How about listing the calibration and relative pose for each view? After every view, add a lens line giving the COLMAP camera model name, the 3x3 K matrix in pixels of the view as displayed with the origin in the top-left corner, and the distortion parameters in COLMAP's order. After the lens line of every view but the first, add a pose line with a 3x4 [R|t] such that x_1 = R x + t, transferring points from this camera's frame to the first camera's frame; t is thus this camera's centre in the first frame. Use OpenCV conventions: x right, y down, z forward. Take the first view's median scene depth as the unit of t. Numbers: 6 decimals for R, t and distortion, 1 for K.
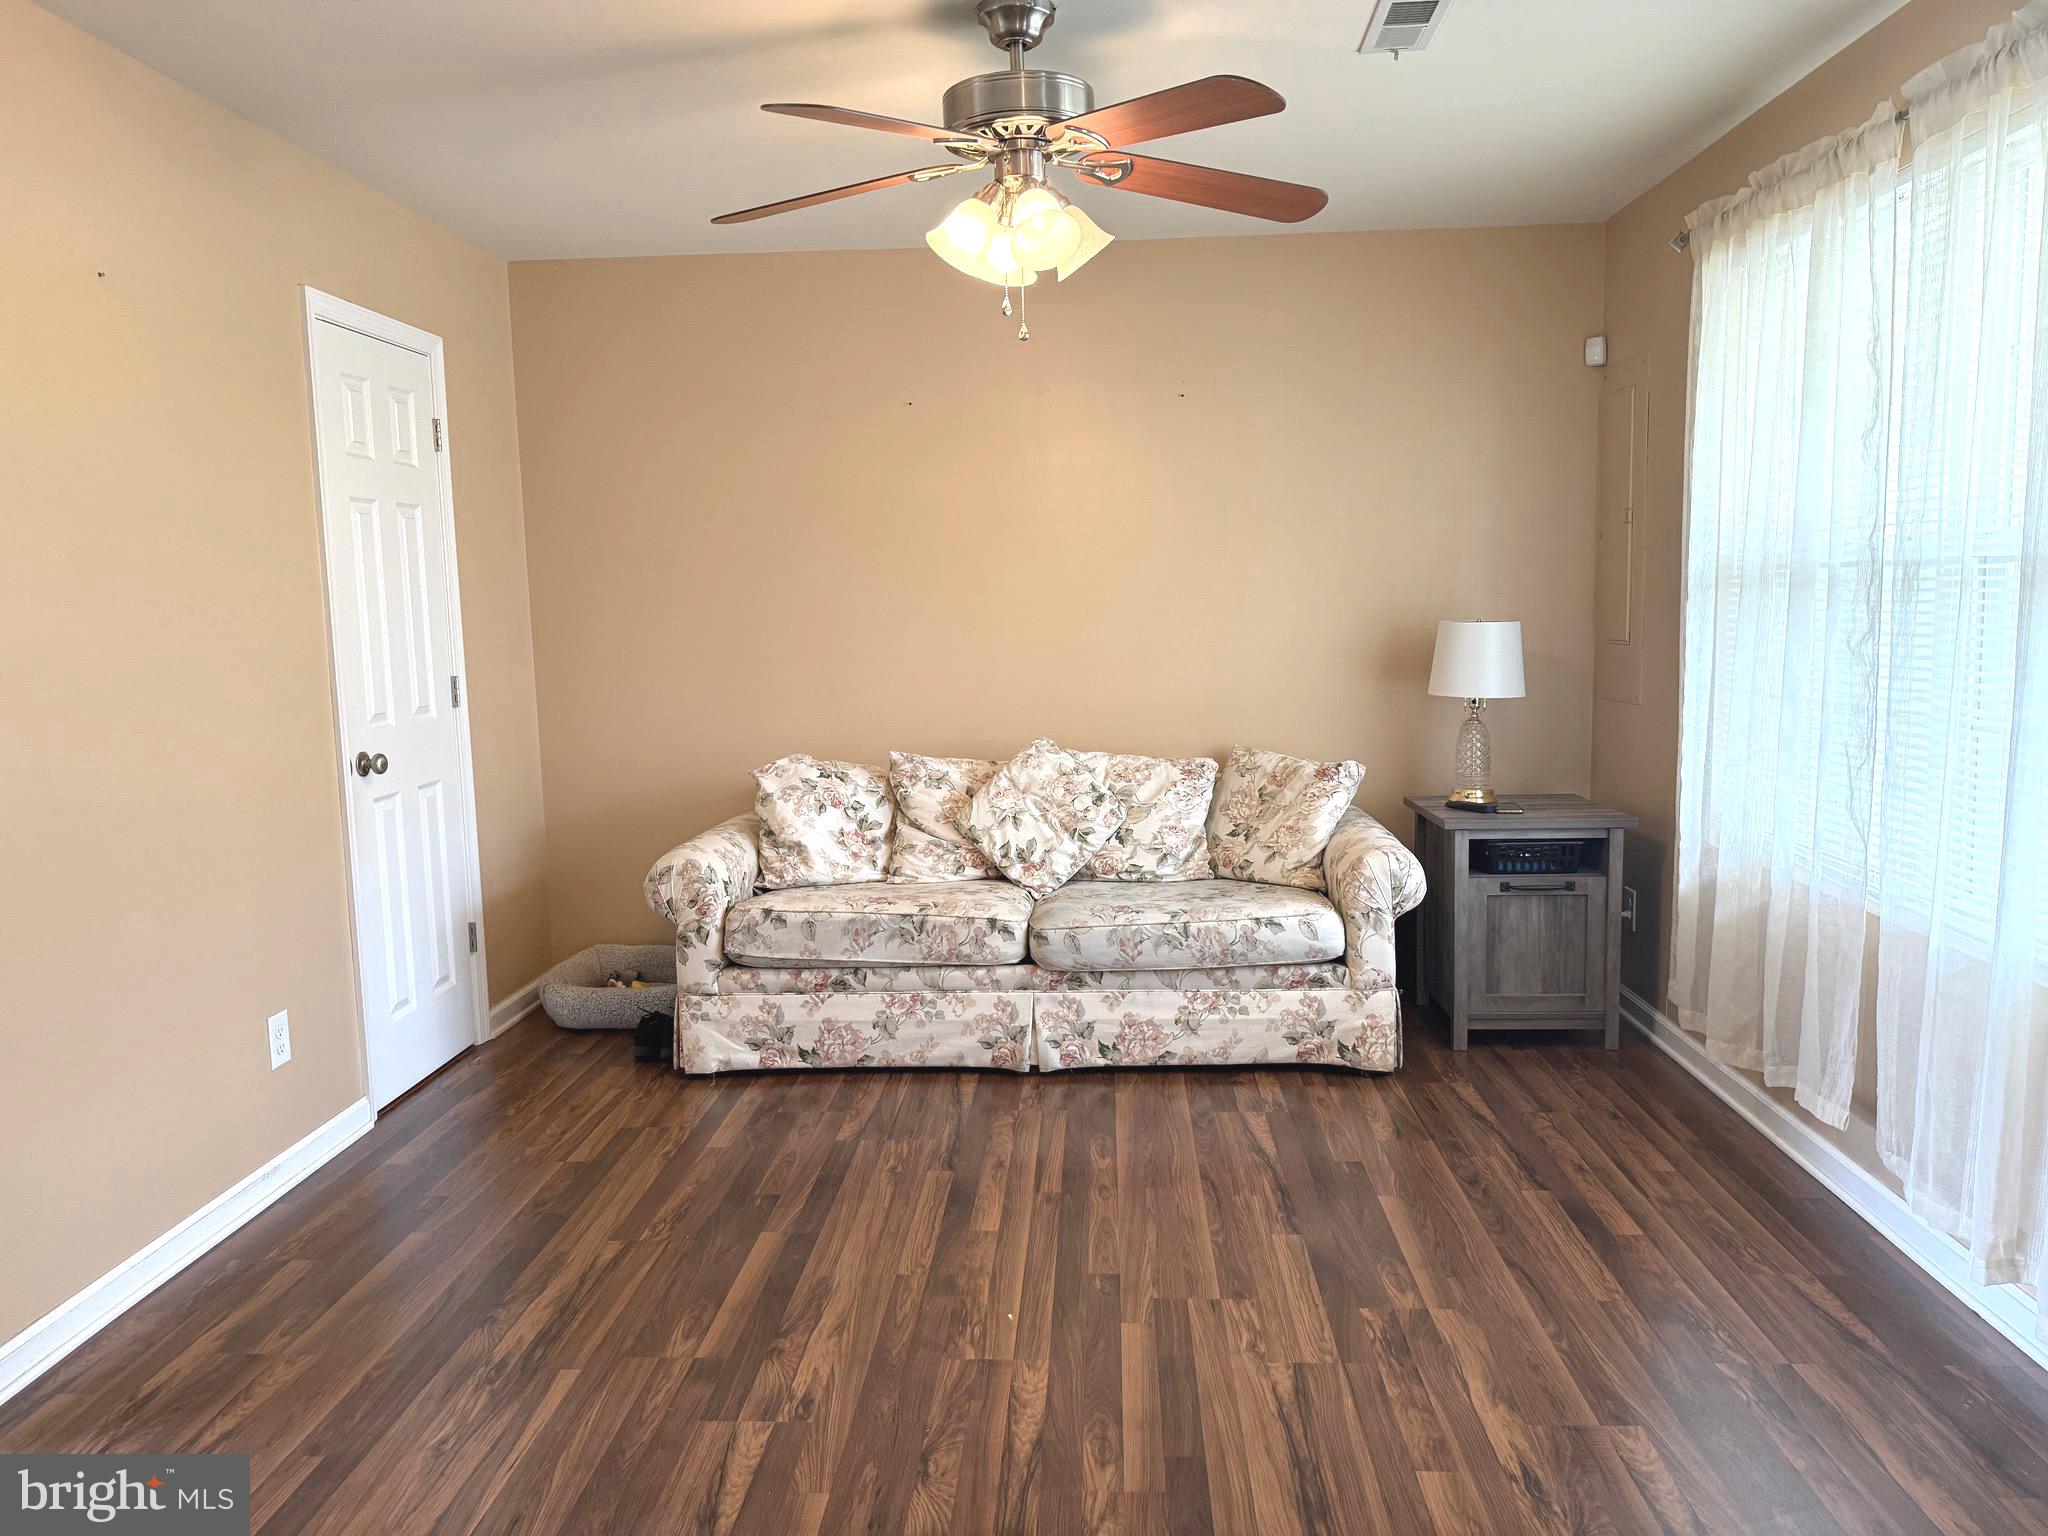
lens RADIAL K [[1454.9, 0, 1026.2], [0, 1454.9, 770.2], [0, 0, 1]] dist [-0.007120, -0.002907]
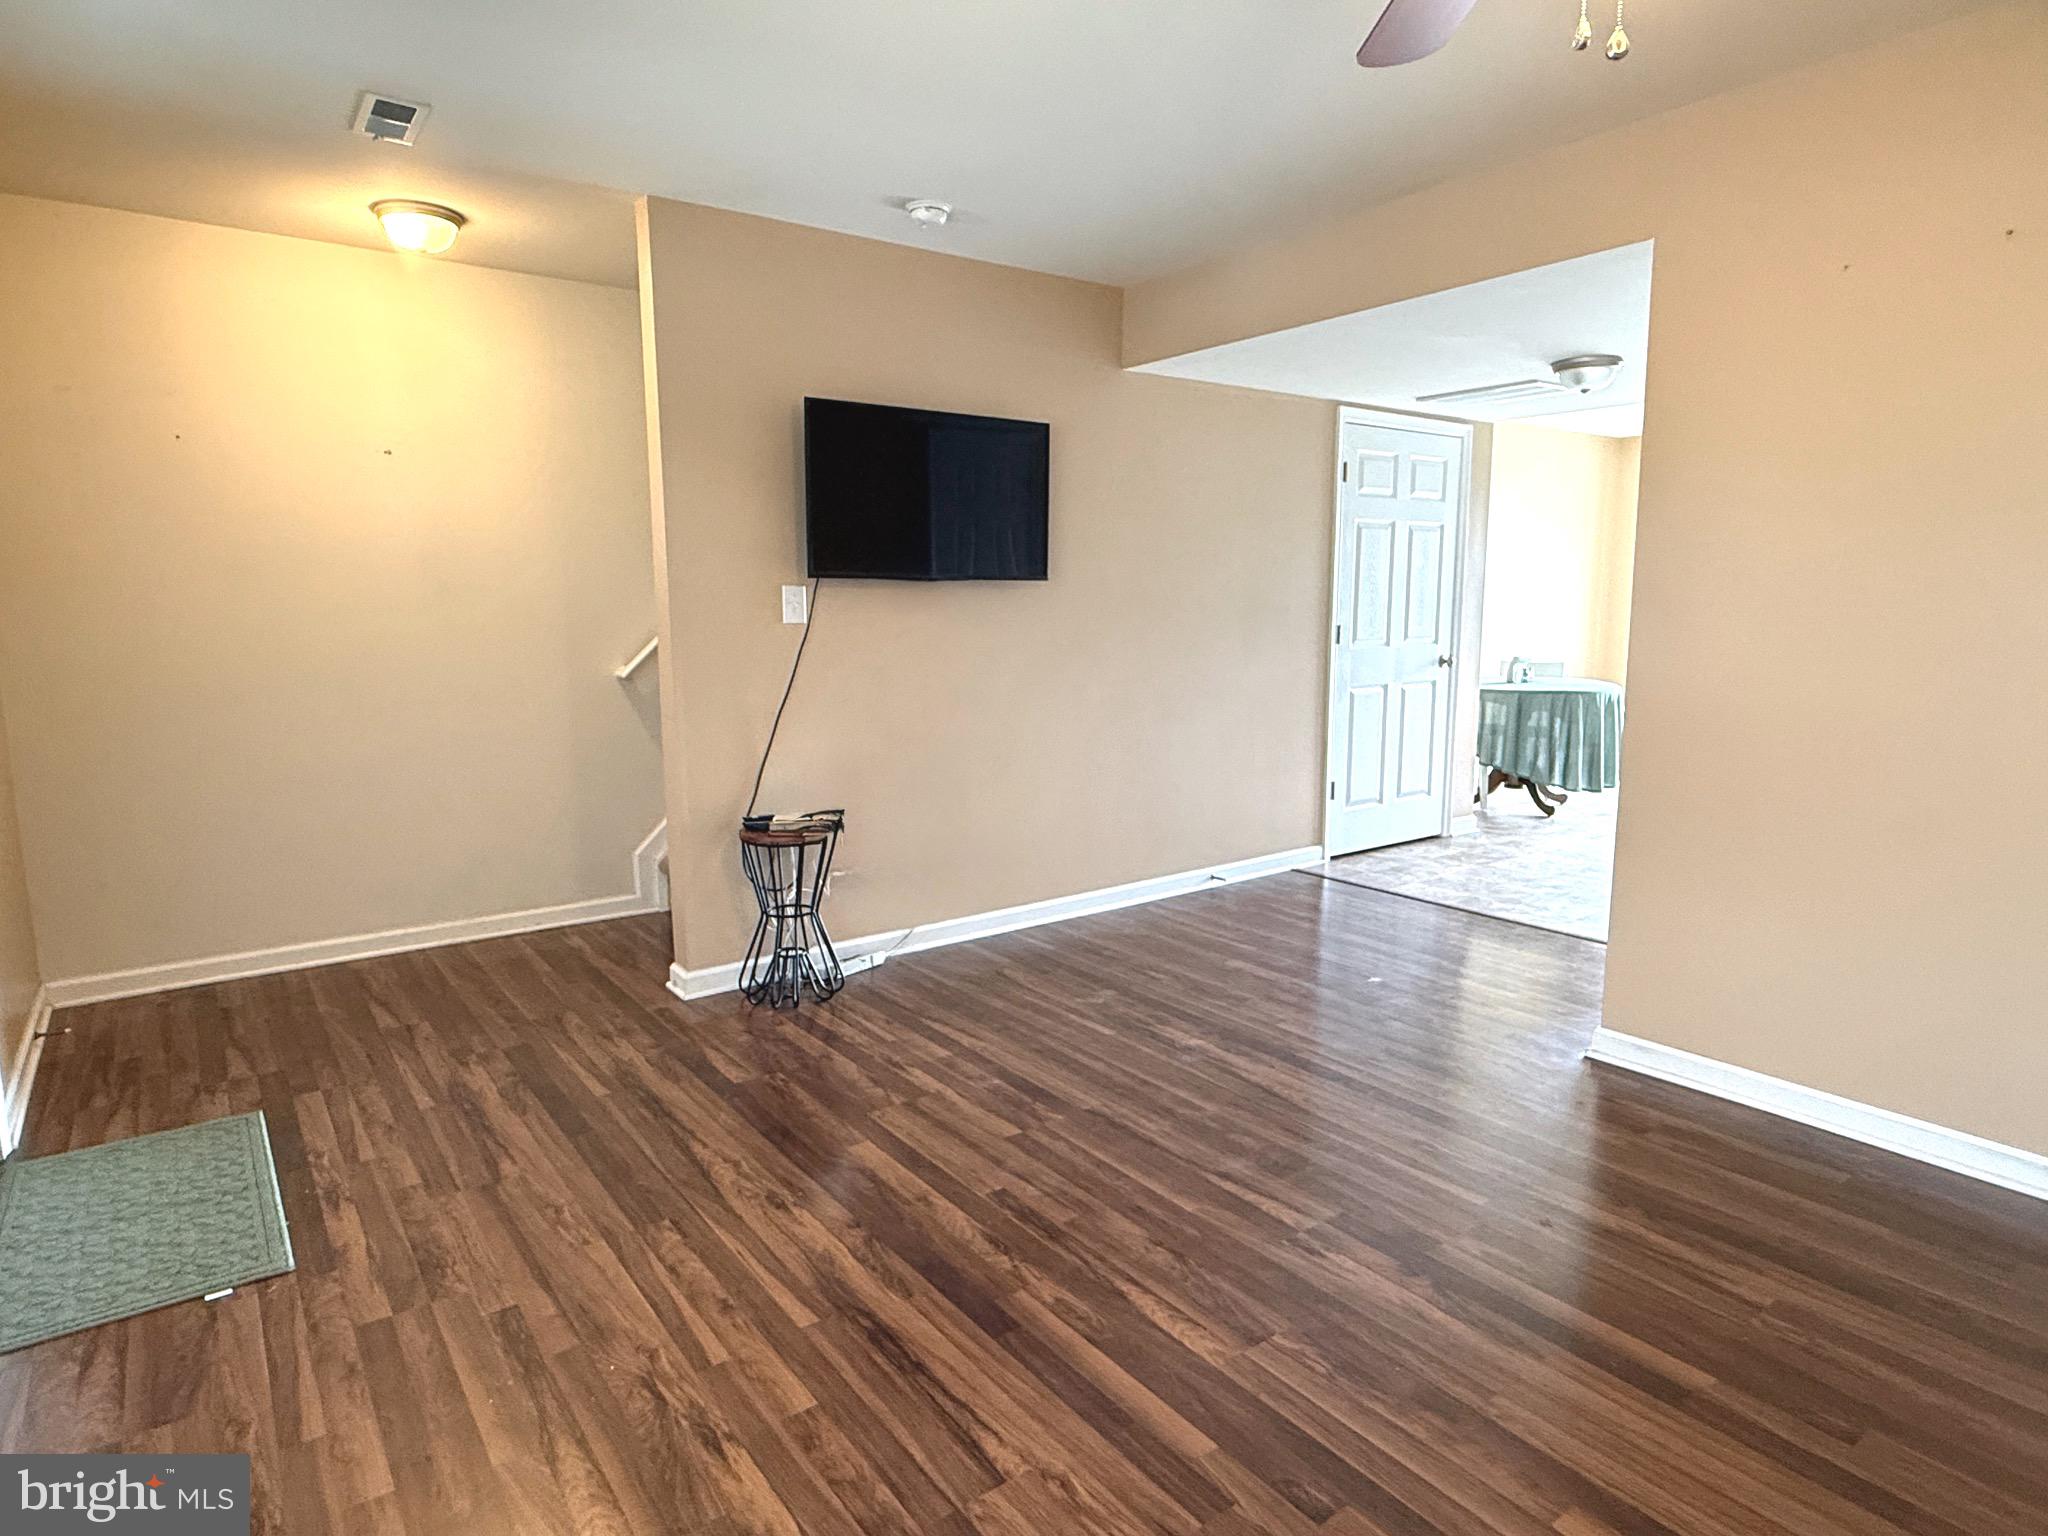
lens RADIAL K [[1177.1, 0, 1021.5], [0, 1177.1, 762.7], [0, 0, 1]] dist [-0.001552, -0.000870]
pose [[-0.775620, 0.113854, -0.620847, 0.596108], [-0.057700, 0.966690, 0.249360, -0.171664], [0.628558, 0.229231, -0.743215, 1.534409]]
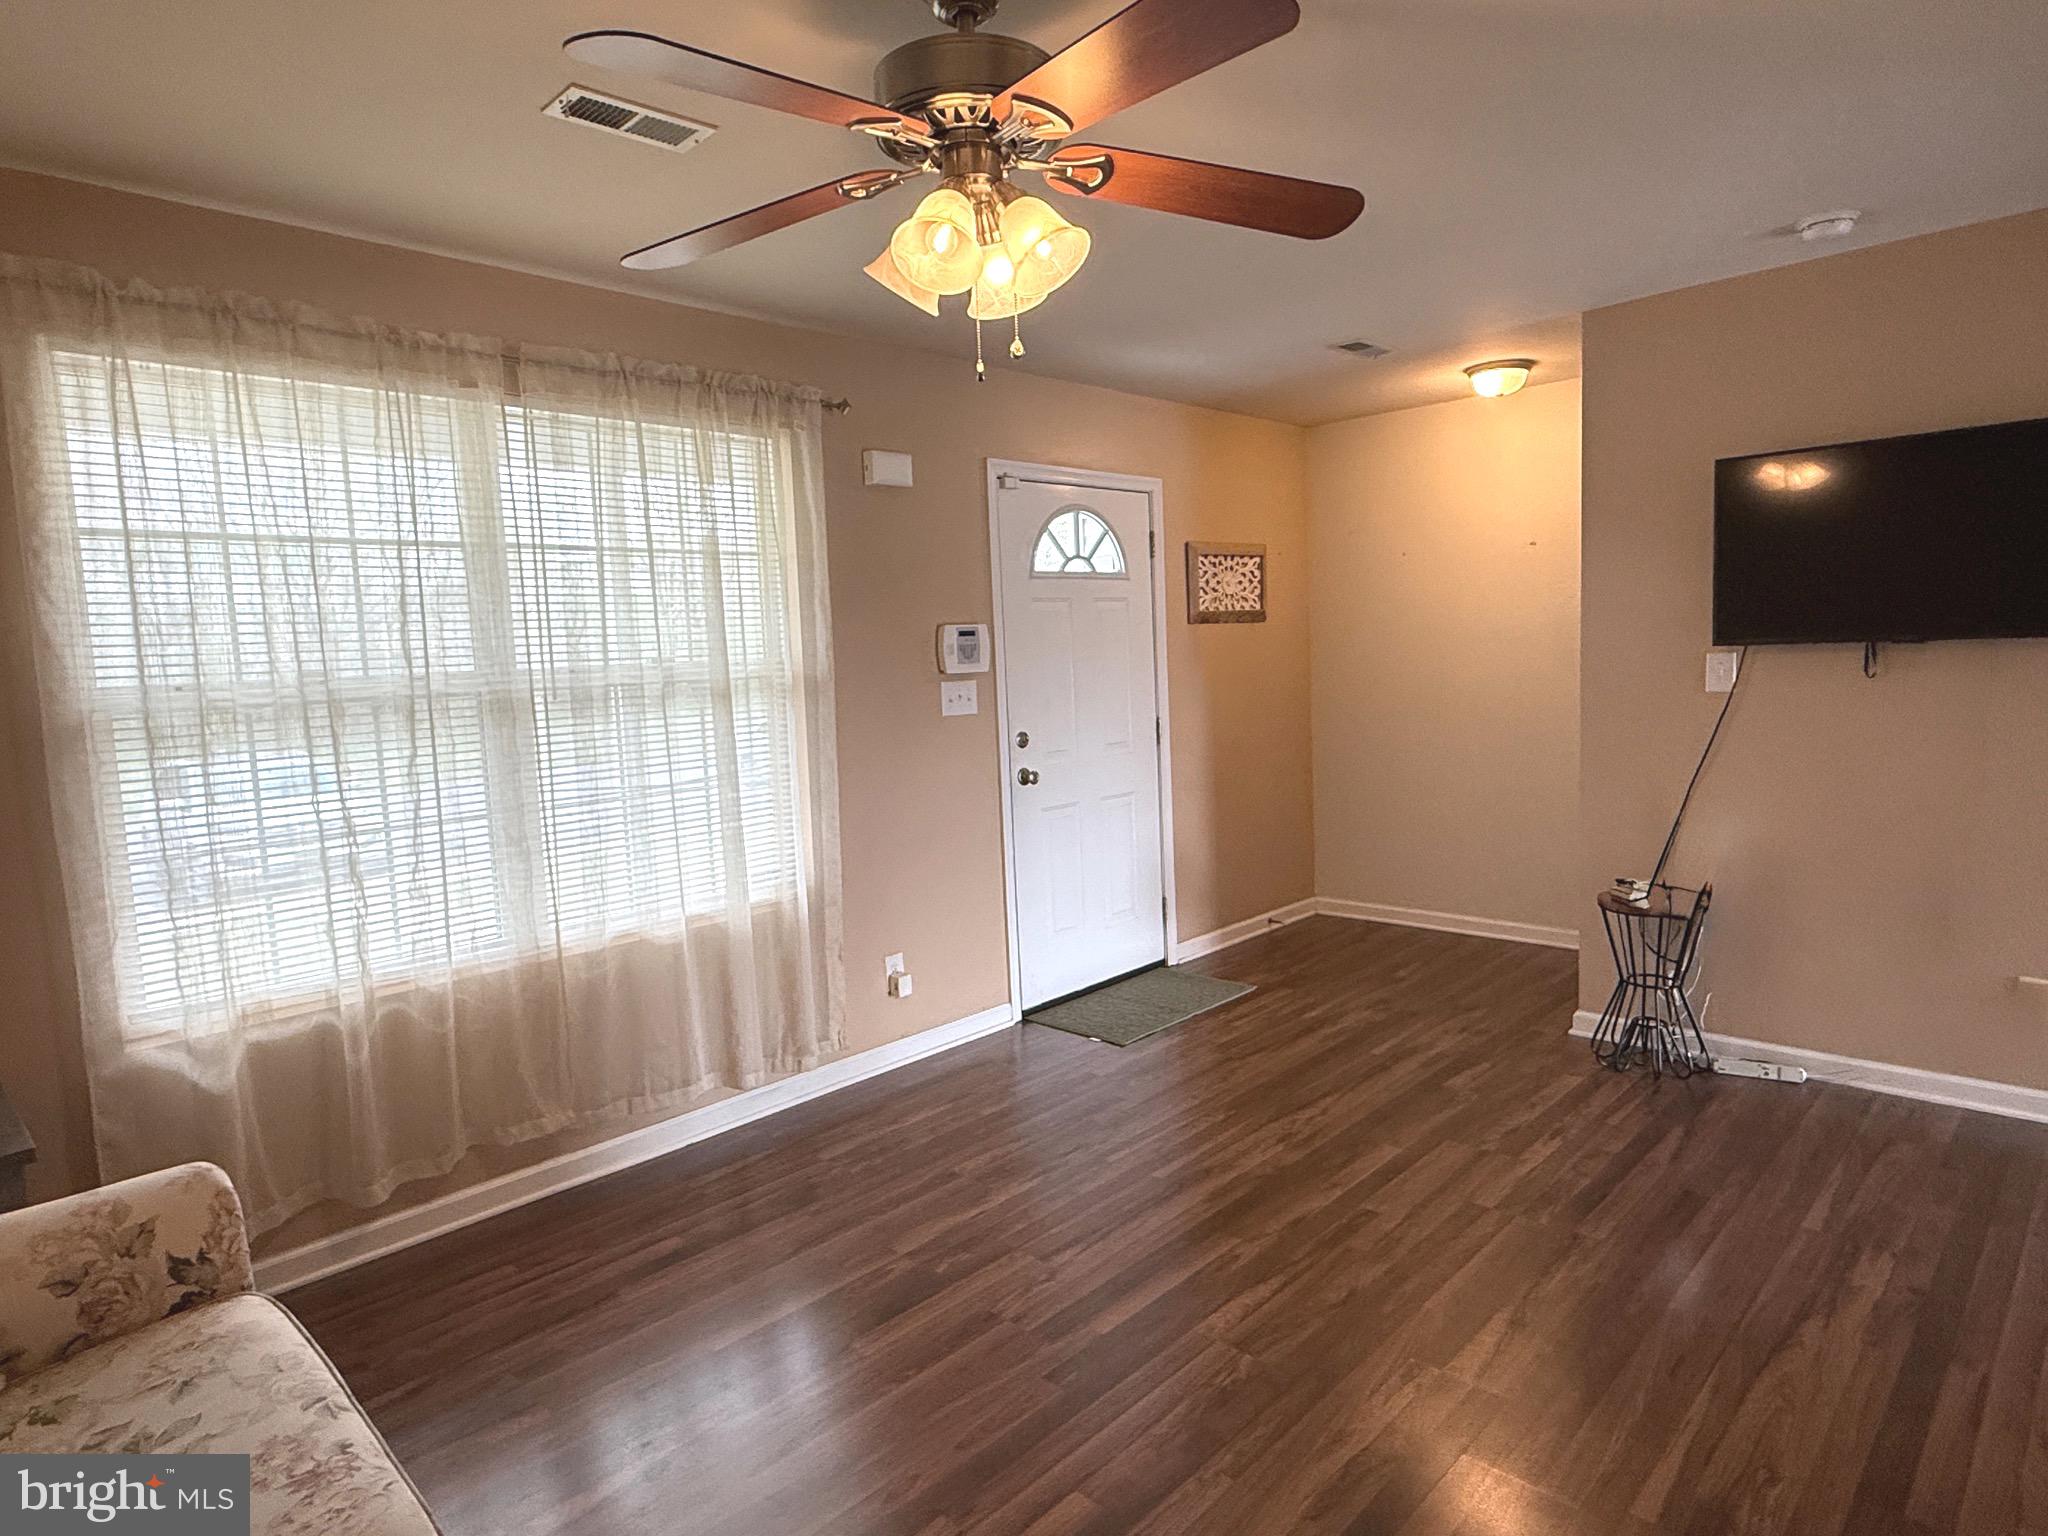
lens RADIAL K [[1177.1, 0, 1017.5], [0, 1177.1, 769.8], [0, 0, 1]] dist [-0.001552, -0.000870]
pose [[-0.750823, -0.016399, 0.660300, -0.547294], [0.139766, 0.973109, 0.183095, -0.251225], [-0.645547, 0.229760, -0.728340, 1.845540]]
